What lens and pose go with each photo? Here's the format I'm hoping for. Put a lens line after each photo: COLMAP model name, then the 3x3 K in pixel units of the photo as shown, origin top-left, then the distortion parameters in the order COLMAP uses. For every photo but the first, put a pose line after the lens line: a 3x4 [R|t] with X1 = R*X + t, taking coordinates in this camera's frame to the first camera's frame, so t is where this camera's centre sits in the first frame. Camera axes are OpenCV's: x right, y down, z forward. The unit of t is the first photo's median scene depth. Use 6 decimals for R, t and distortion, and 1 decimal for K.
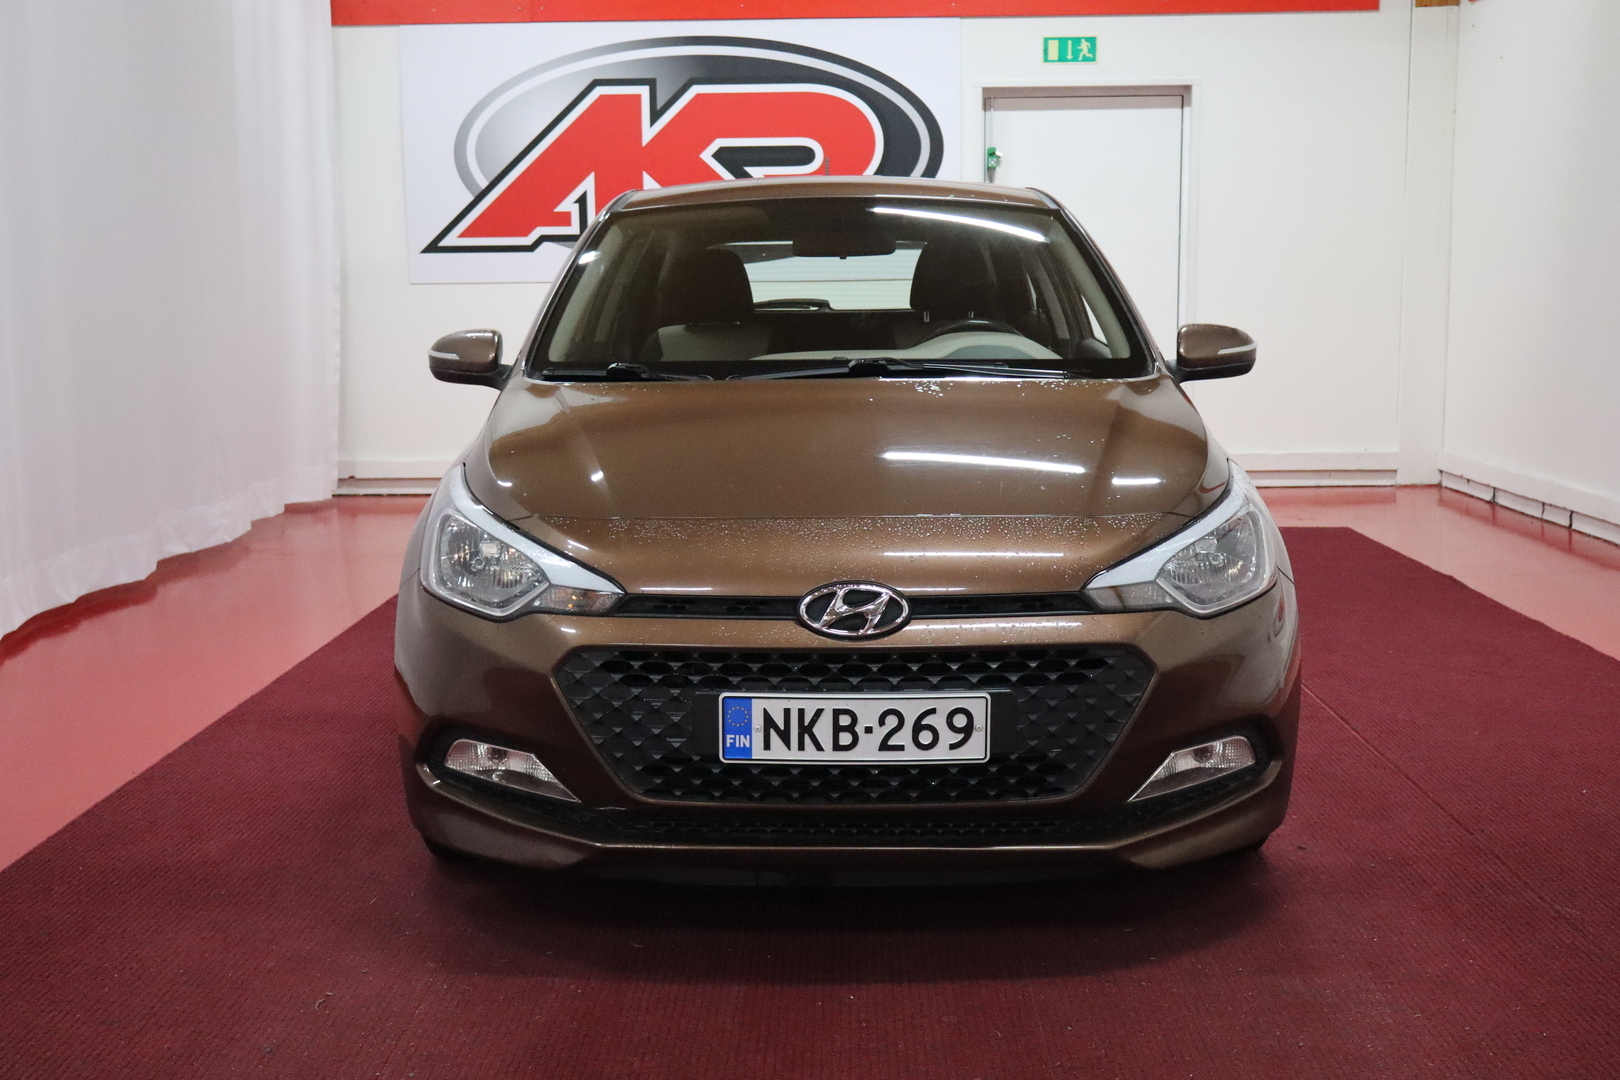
lens RADIAL K [[1878.1, 0, 809.3], [0, 1878.1, 545.8], [0, 0, 1]] dist [0.015791, 0.000000]
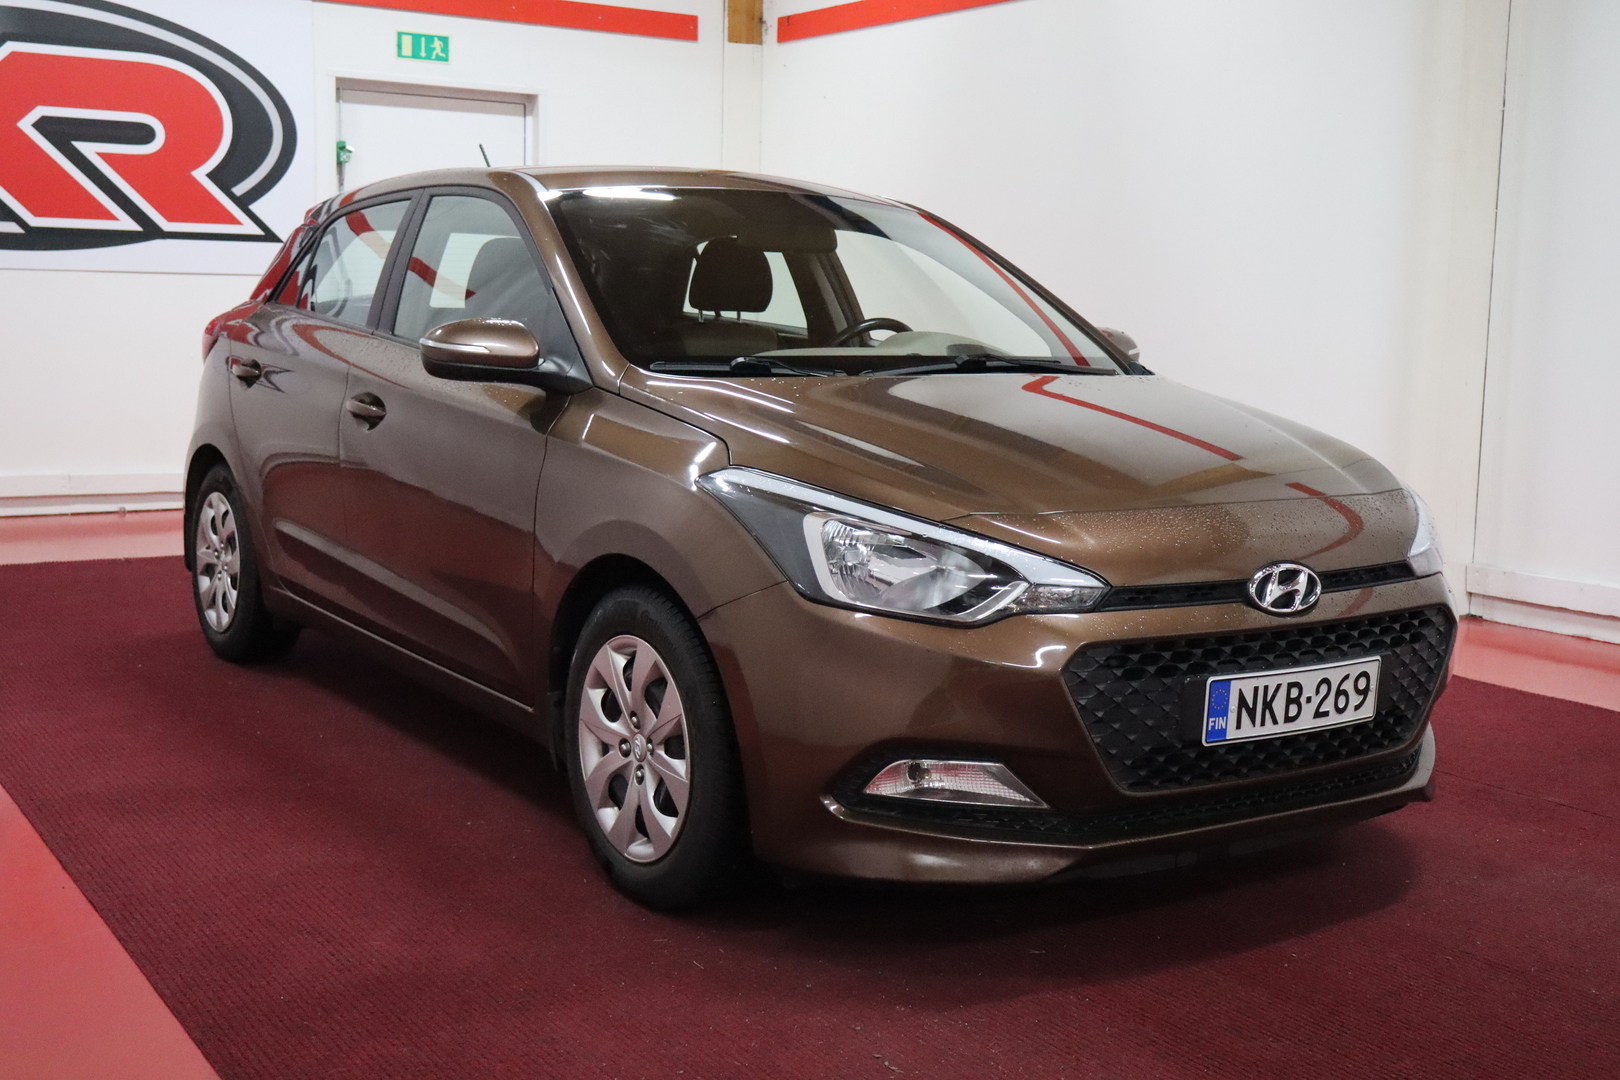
lens RADIAL K [[1878.1, 0, 809.2], [0, 1878.1, 533.0], [0, 0, 1]] dist [0.015791, 0.000000]
pose [[0.814128, -0.044994, 0.578939, -0.806799], [0.053225, 0.998579, 0.002761, -0.014293], [-0.578241, 0.028566, 0.815366, 0.290588]]
